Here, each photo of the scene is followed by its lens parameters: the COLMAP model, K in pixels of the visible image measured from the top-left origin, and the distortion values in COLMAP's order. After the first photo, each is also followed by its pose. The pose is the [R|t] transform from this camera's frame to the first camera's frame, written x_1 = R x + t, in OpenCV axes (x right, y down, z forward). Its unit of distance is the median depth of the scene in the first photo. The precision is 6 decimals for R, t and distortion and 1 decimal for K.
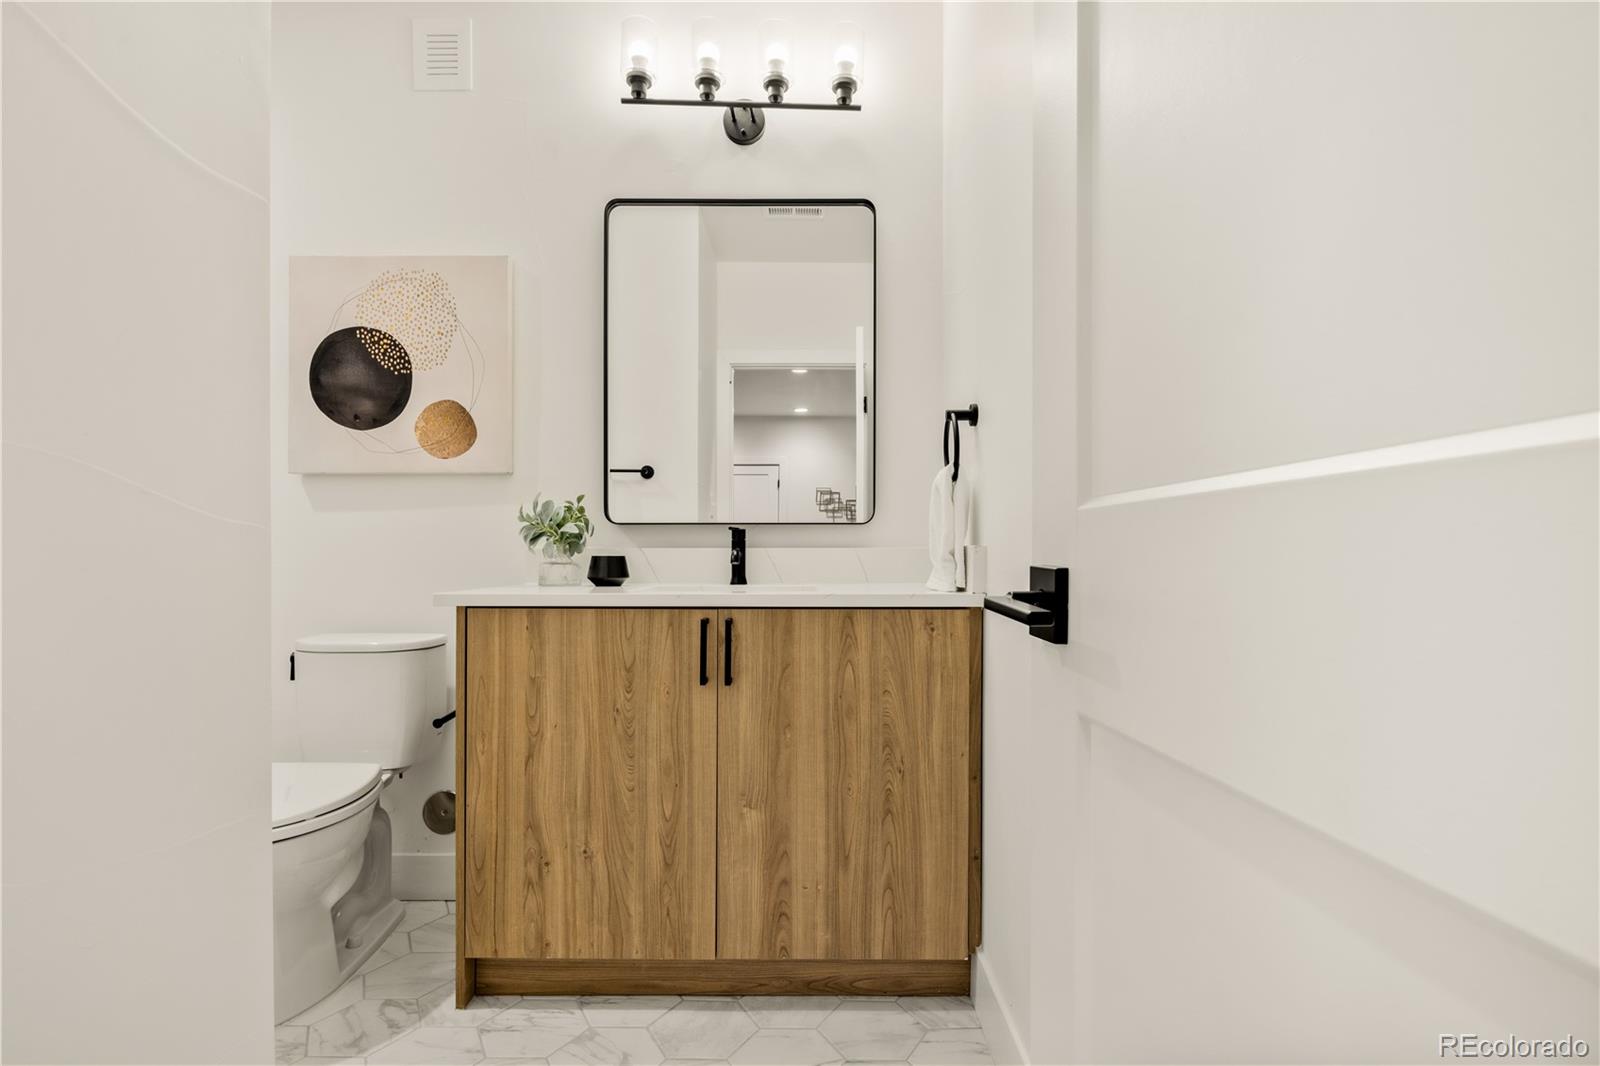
lens RADIAL K [[773.8, 0, 792.8], [0, 773.8, 524.5], [0, 0, 1]] dist [0.004853, -0.000449]
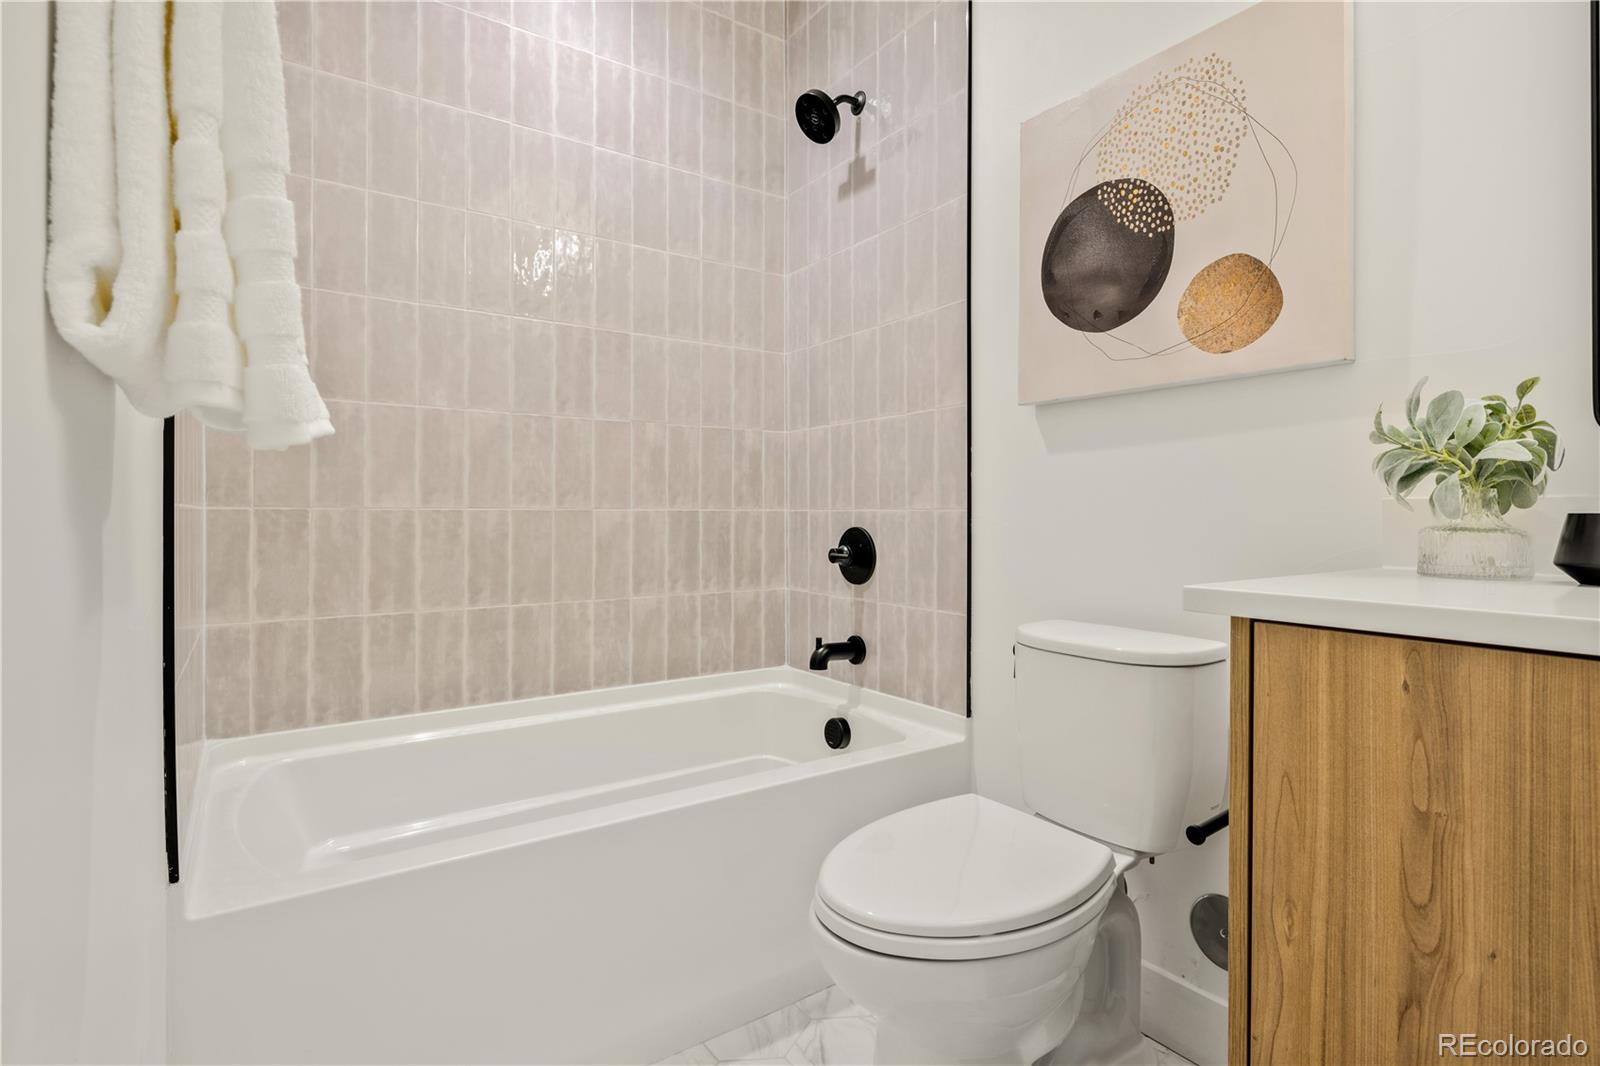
lens RADIAL K [[787.5, 0, 803.9], [0, 787.5, 537.2], [0, 0, 1]] dist [-0.000954, -0.001154]
pose [[0.587841, 0.024331, -0.808610, -0.142359], [0.031368, 0.998110, 0.052837, 0.015828], [0.808368, -0.056424, 0.585967, 0.365421]]
